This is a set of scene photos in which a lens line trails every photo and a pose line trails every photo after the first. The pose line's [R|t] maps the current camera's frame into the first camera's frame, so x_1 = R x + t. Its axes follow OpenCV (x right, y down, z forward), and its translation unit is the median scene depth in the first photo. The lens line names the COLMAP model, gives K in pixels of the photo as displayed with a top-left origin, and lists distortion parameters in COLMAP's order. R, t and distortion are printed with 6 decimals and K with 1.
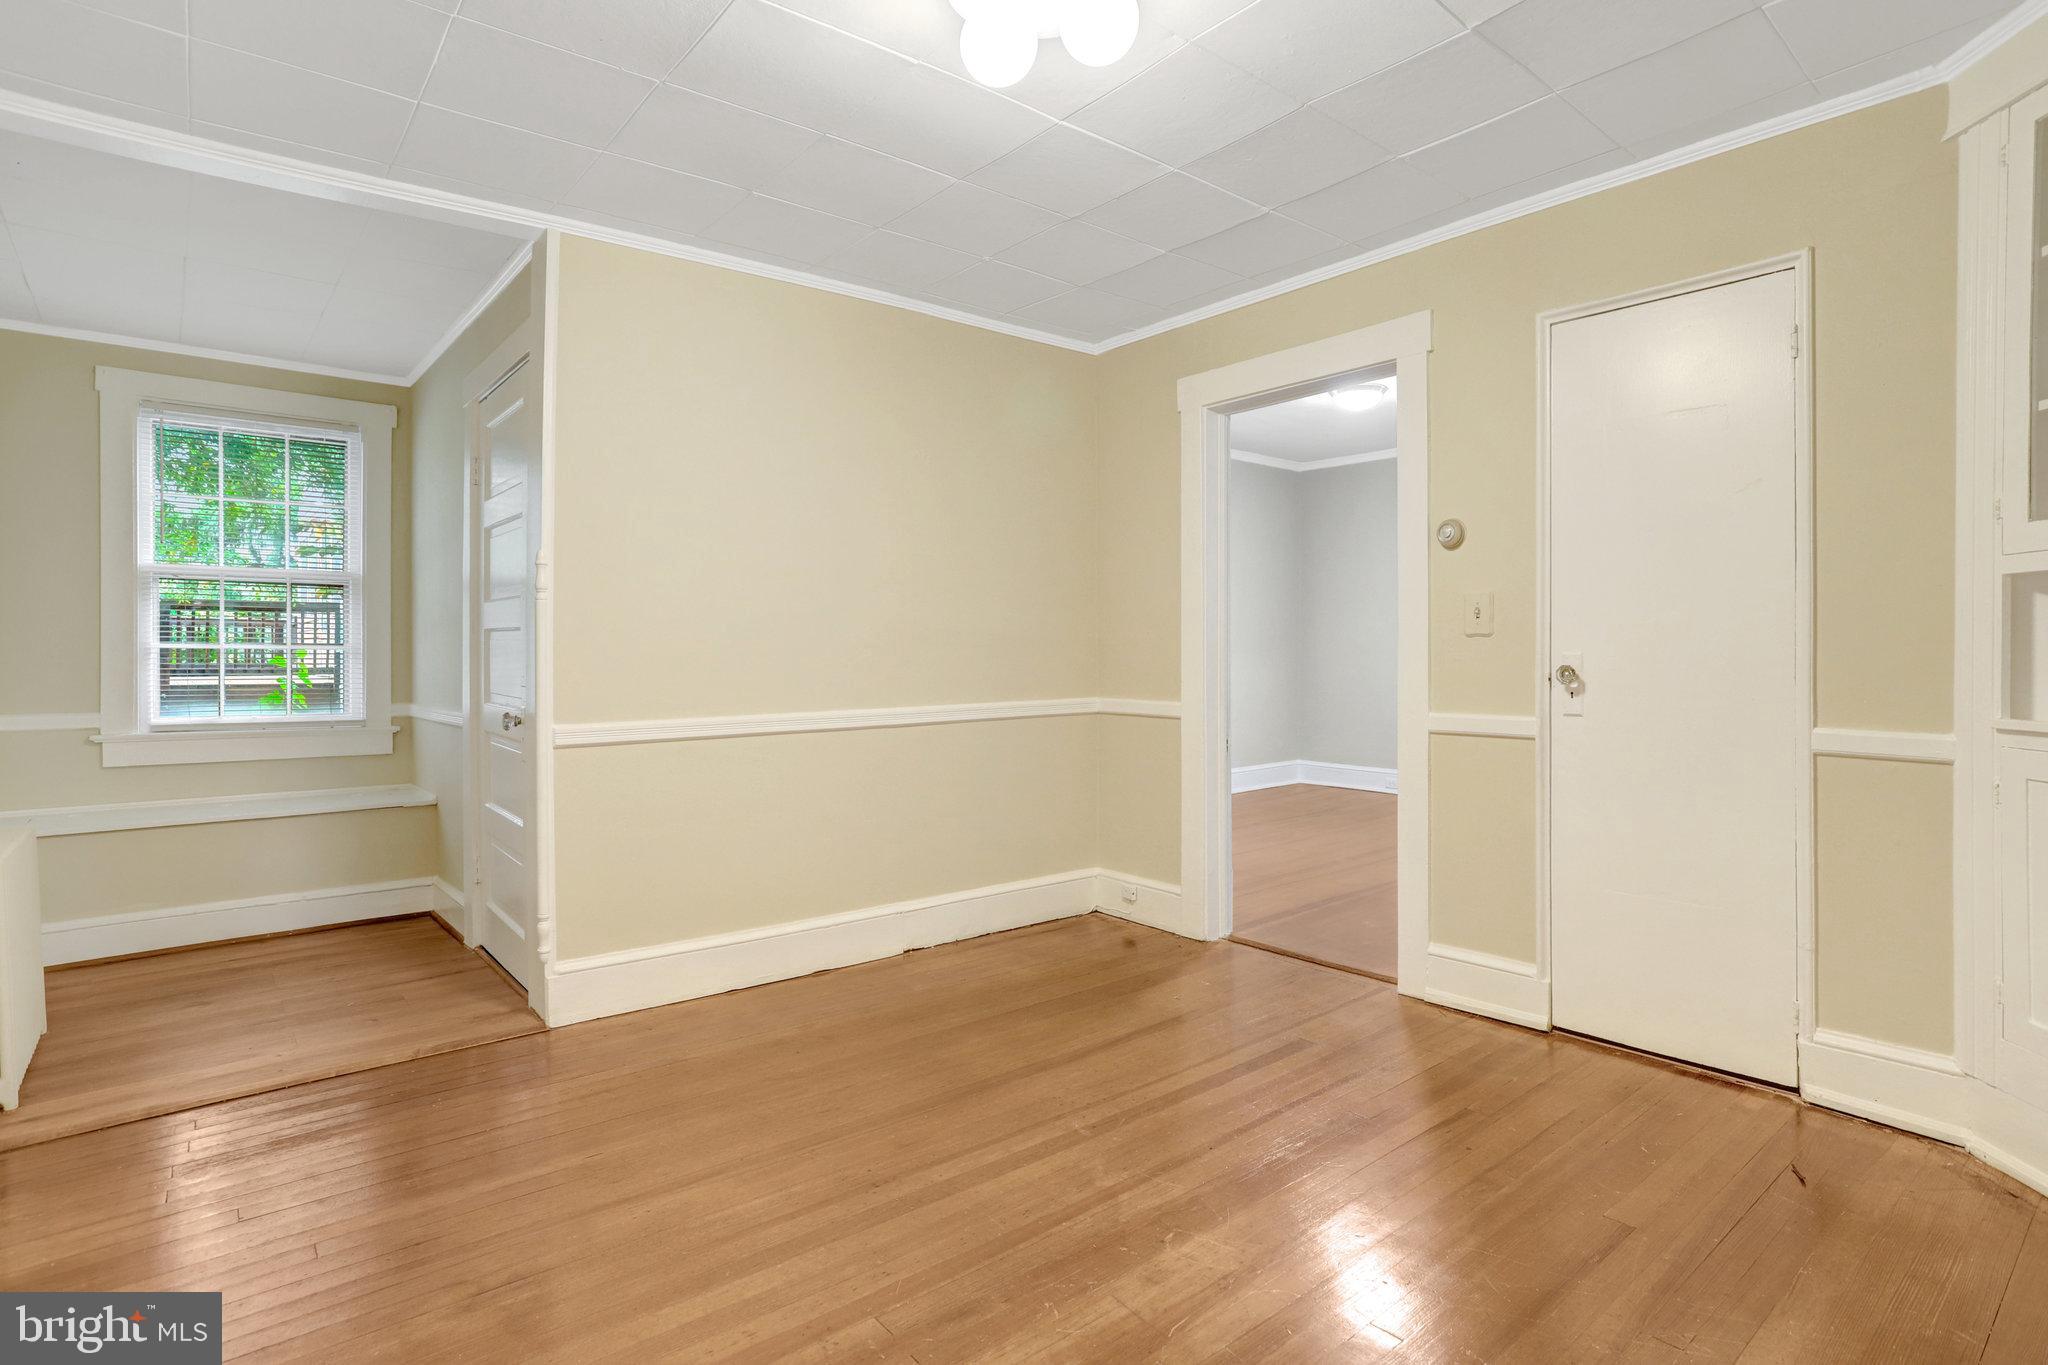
lens RADIAL K [[1017.3, 0, 1010.1], [0, 1017.3, 674.1], [0, 0, 1]] dist [-0.017137, 0.007549]
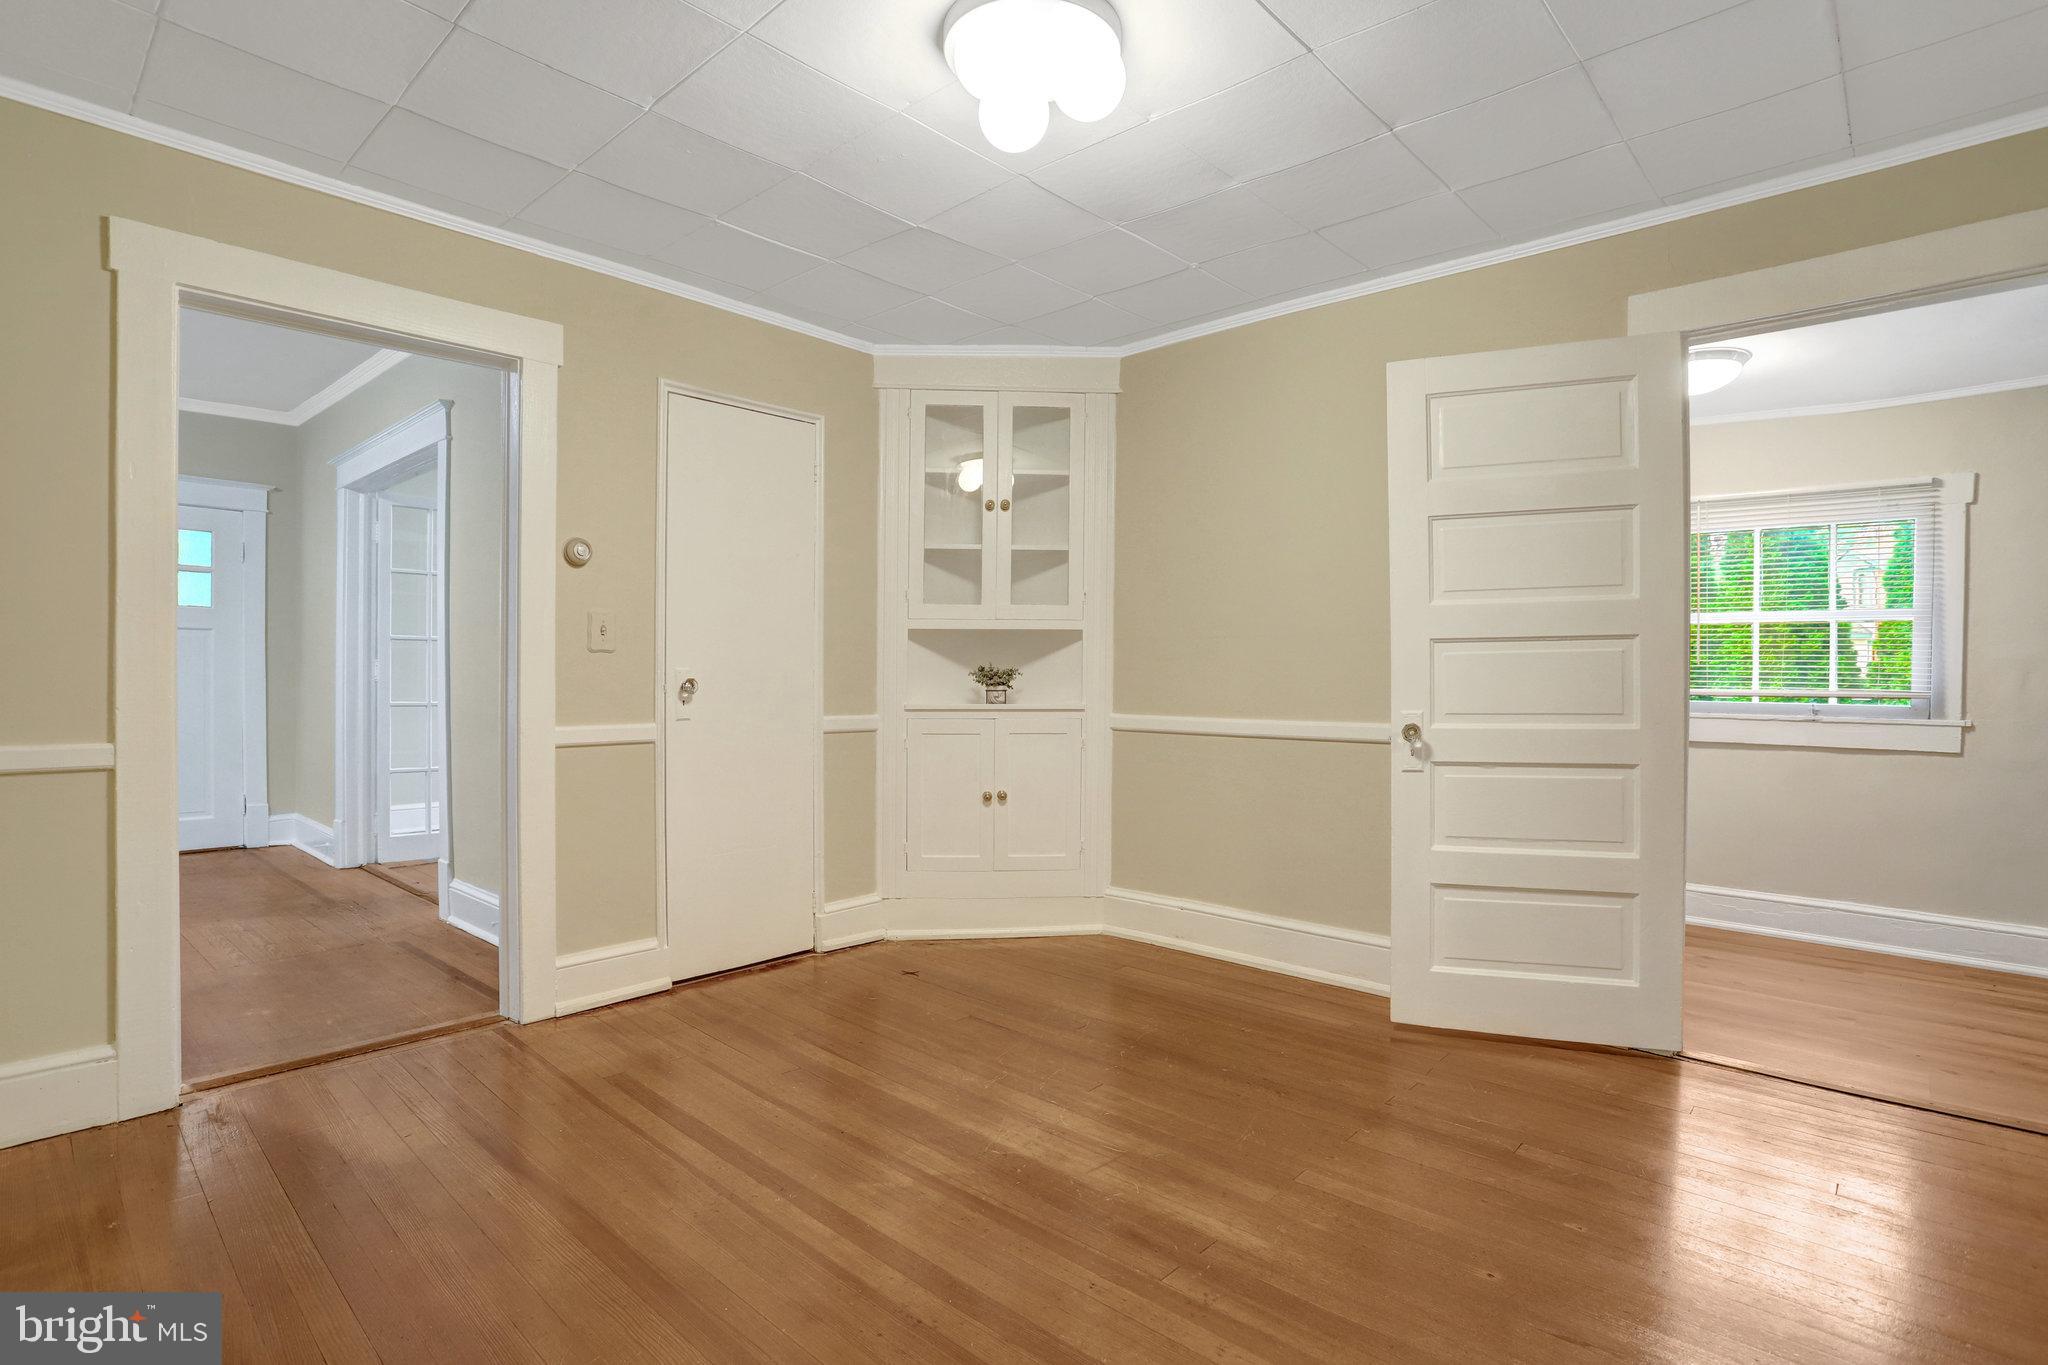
lens RADIAL K [[1017.3, 0, 1013.9], [0, 1017.3, 674.7], [0, 0, 1]] dist [-0.017137, 0.007549]
pose [[-0.118367, -0.003751, 0.992963, -0.689187], [0.011692, 0.999918, 0.005171, -0.014884], [-0.992901, 0.012222, -0.118313, 0.733086]]
